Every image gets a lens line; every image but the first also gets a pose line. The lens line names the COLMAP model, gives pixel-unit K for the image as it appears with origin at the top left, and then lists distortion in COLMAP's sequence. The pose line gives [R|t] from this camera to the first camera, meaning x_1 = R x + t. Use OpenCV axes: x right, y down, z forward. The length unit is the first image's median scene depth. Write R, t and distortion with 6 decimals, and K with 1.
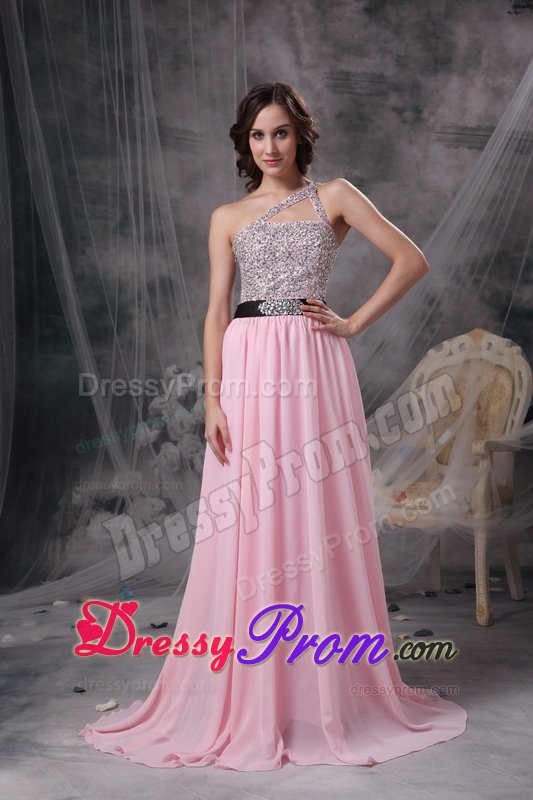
lens RADIAL K [[1447.4, 0, 268.1], [0, 1447.4, 410.0], [0, 0, 1]] dist [0.198691, 0.000000]
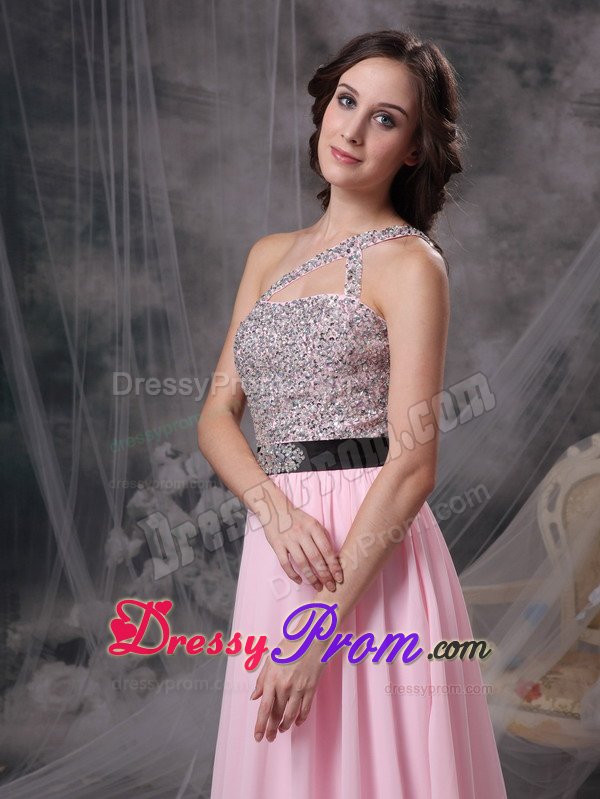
lens RADIAL K [[1667.2, 0, 286.7], [0, 1667.2, 440.7], [0, 0, 1]] dist [0.215889, 0.000000]
pose [[0.999184, 0.028270, 0.028834, -0.032487], [-0.029220, 0.999027, 0.033048, -0.059162], [-0.027871, -0.033864, 0.999038, 0.236040]]
